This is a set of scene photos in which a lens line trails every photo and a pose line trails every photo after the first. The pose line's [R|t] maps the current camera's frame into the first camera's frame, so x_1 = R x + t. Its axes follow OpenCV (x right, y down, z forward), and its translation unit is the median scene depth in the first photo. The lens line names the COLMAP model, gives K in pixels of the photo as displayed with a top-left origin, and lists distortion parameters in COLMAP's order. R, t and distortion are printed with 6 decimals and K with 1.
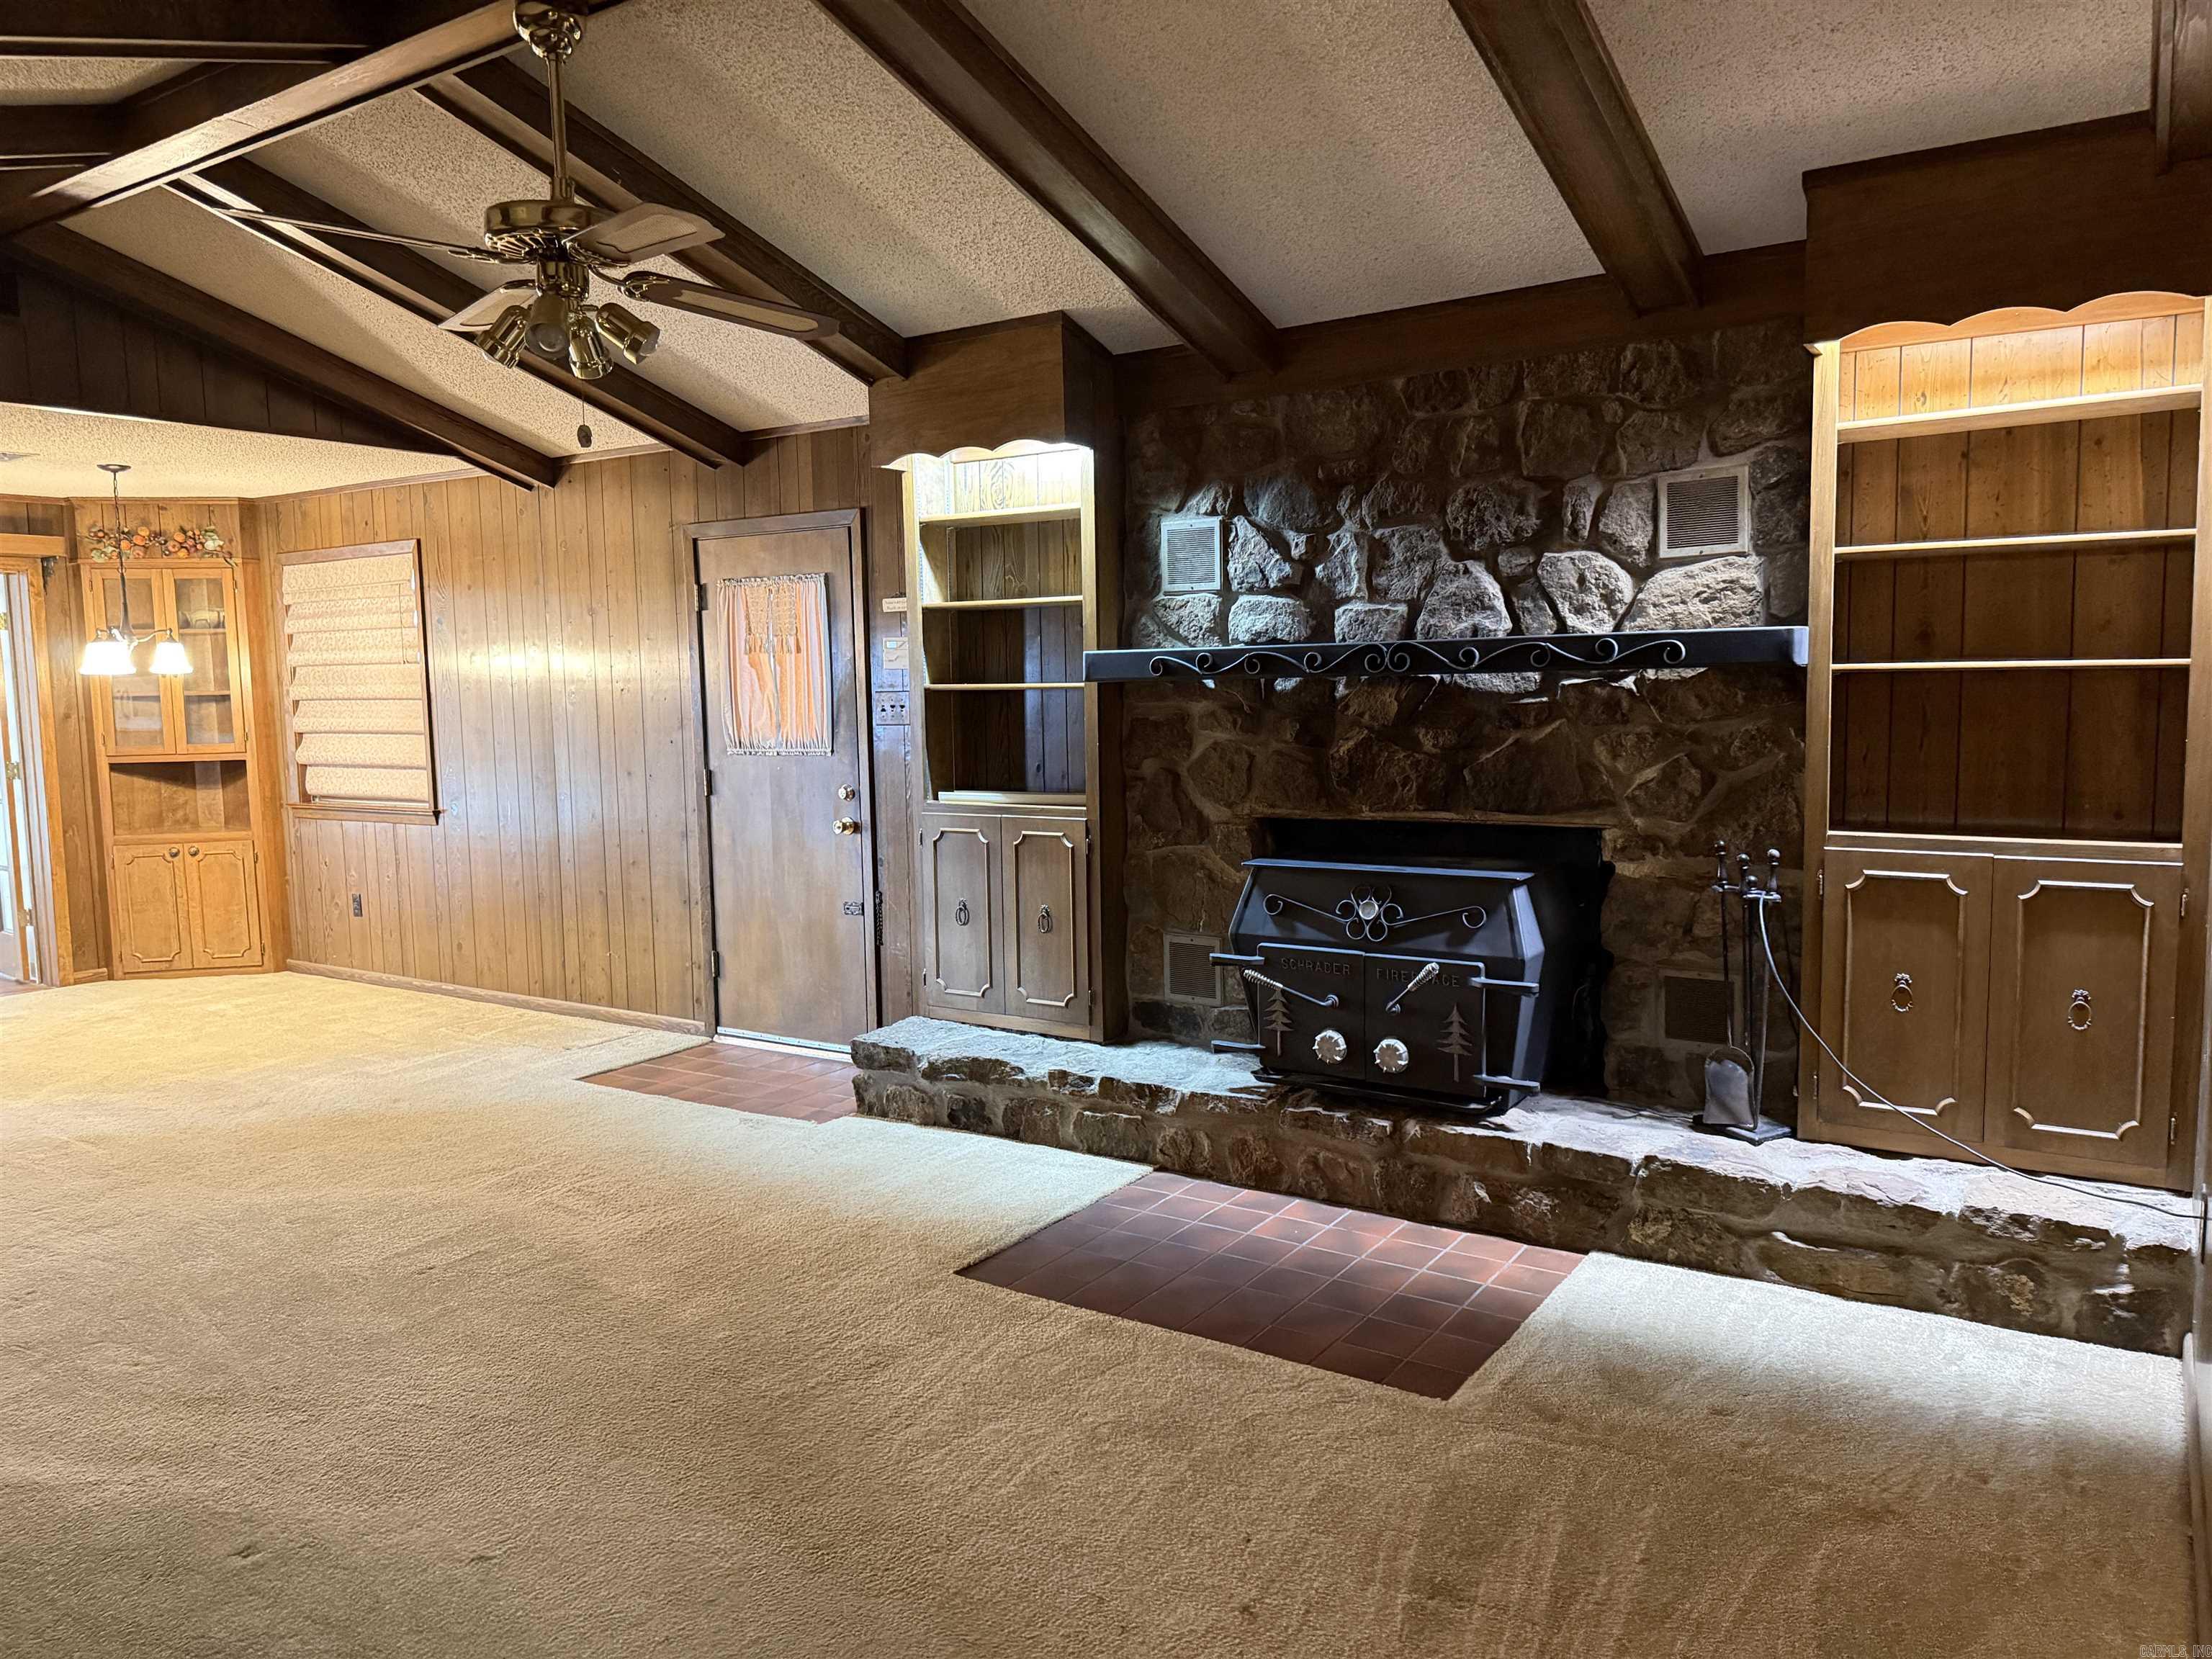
lens RADIAL K [[1551.2, 0, 1040.3], [0, 1551.2, 823.6], [0, 0, 1]] dist [0.198733, -0.308946]
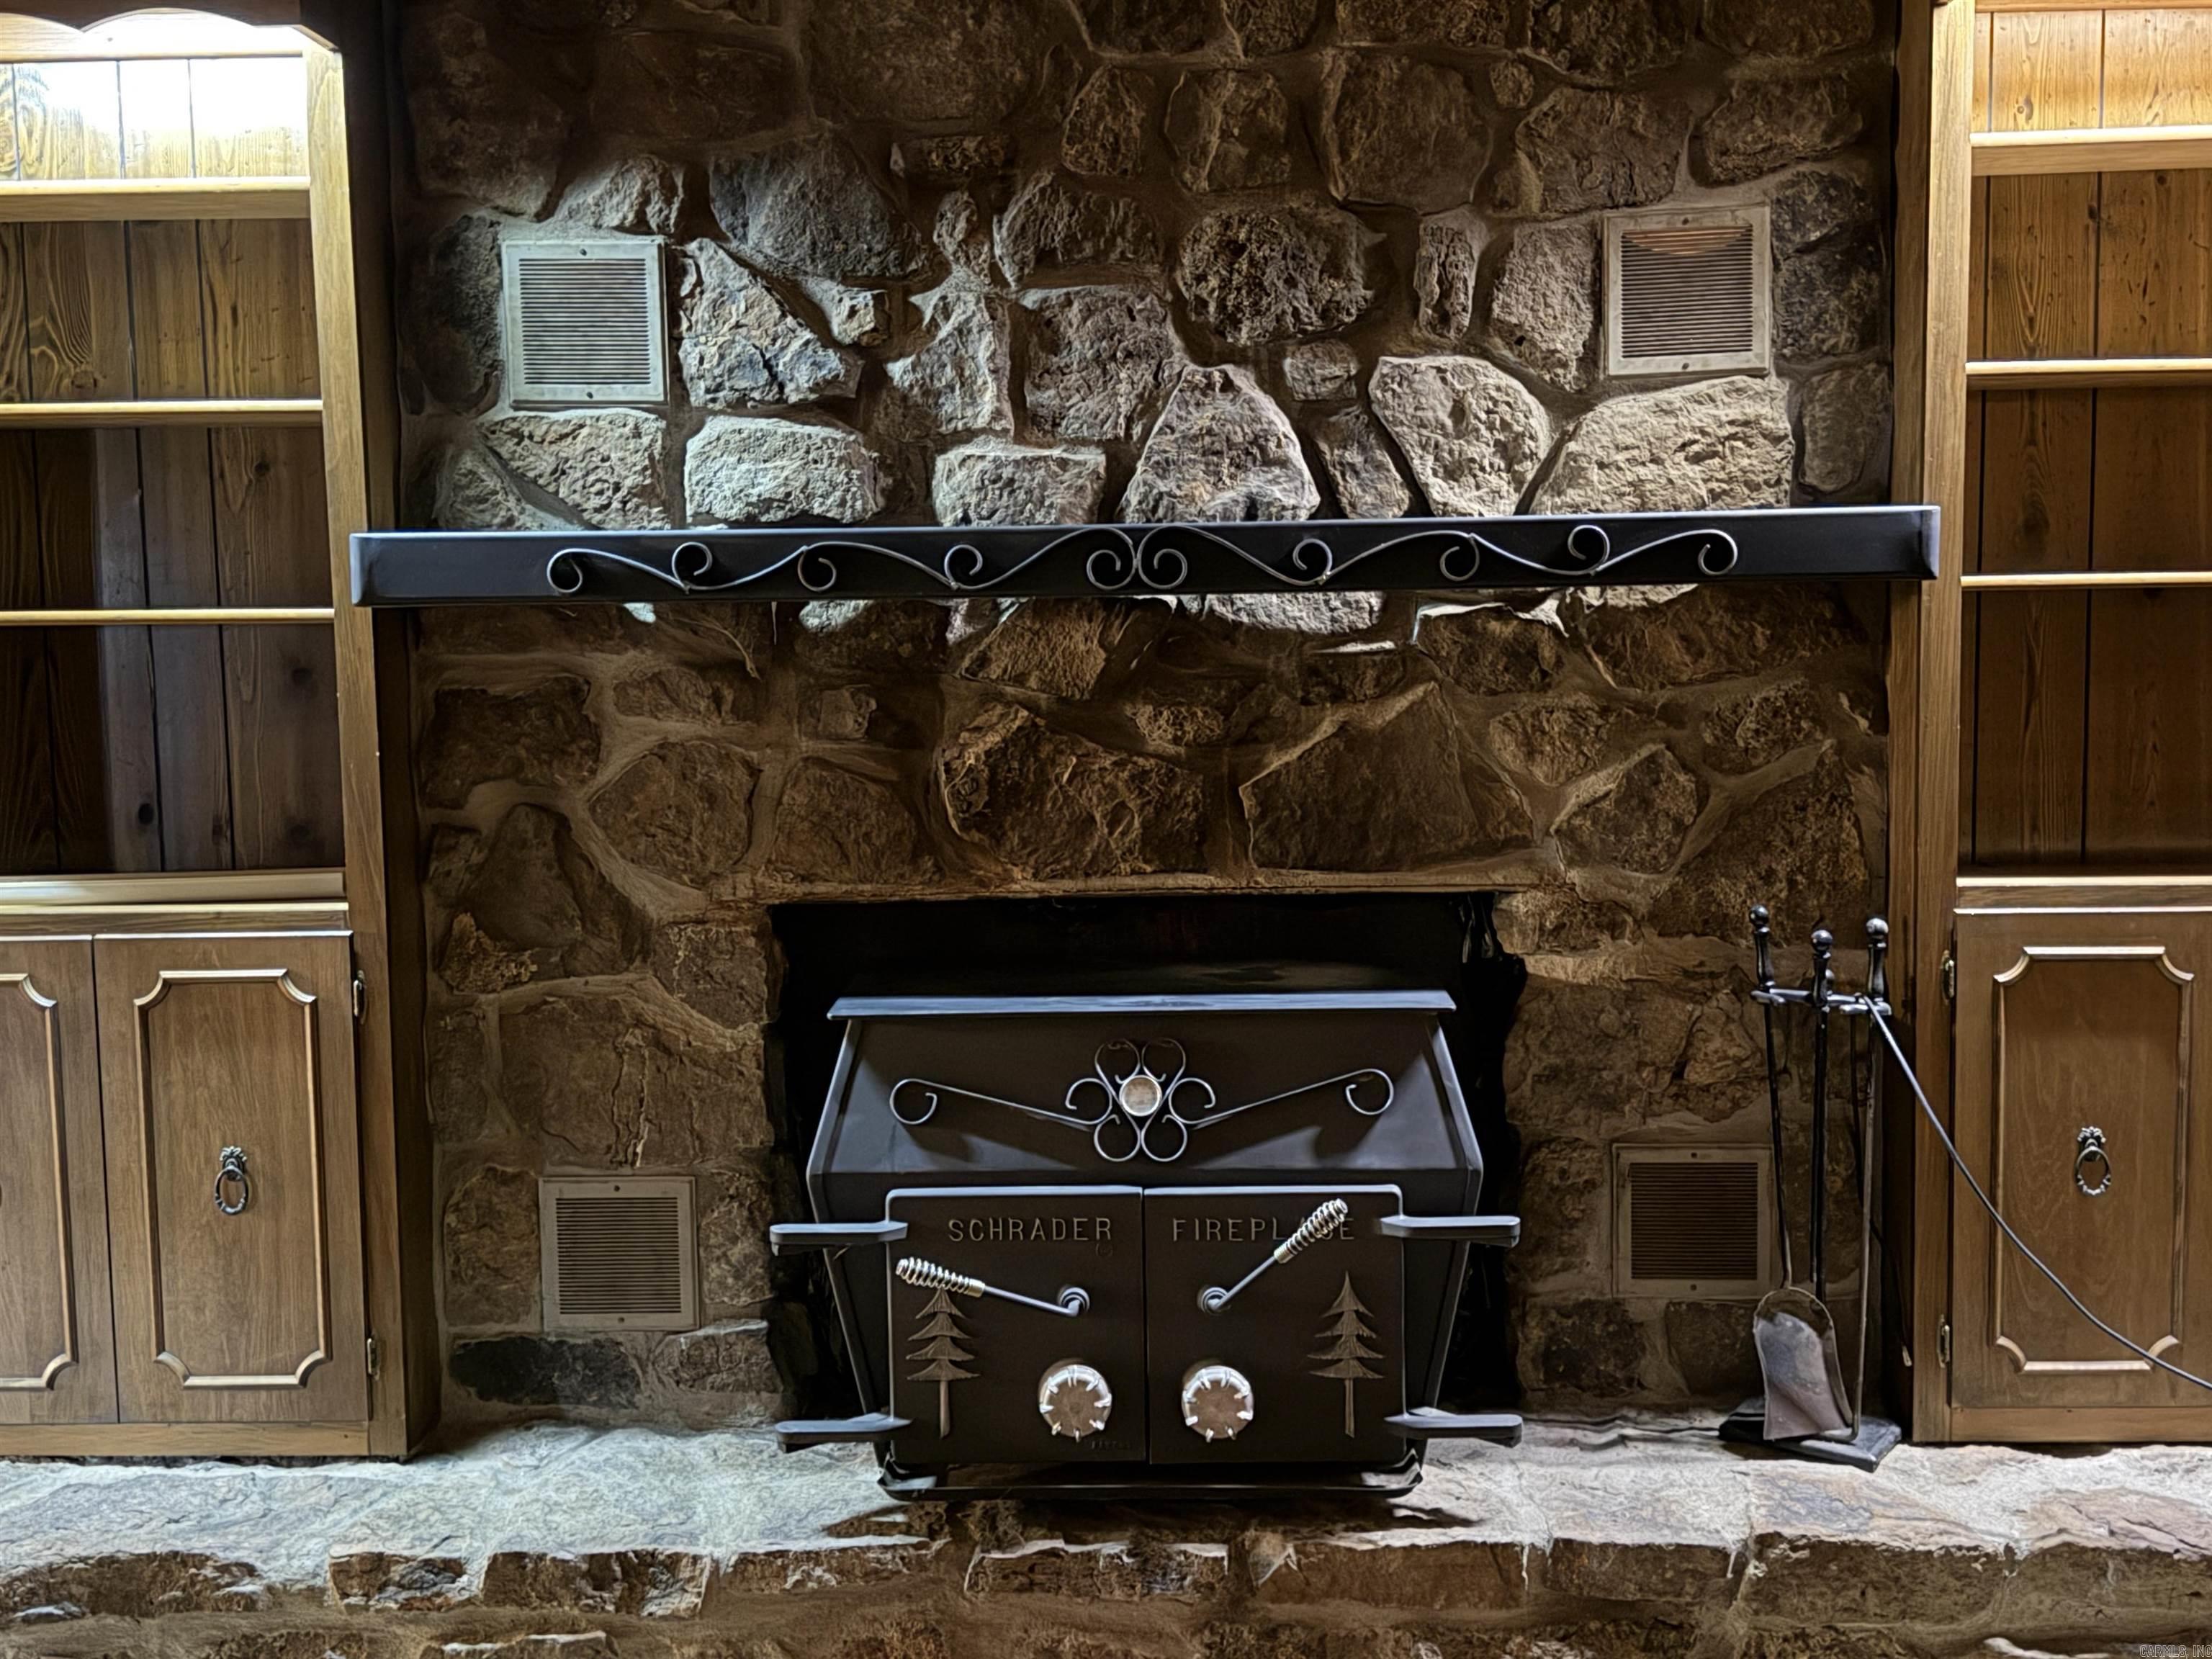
lens RADIAL K [[2545.4, 0, 1106.0], [0, 2545.4, 829.5], [0, 0, 1]] dist [0.229581, -0.566917]
pose [[0.840616, -0.050435, 0.539278, -0.204867], [0.051877, 0.998575, 0.012525, -0.034134], [-0.539141, 0.017447, 0.842035, 0.354068]]
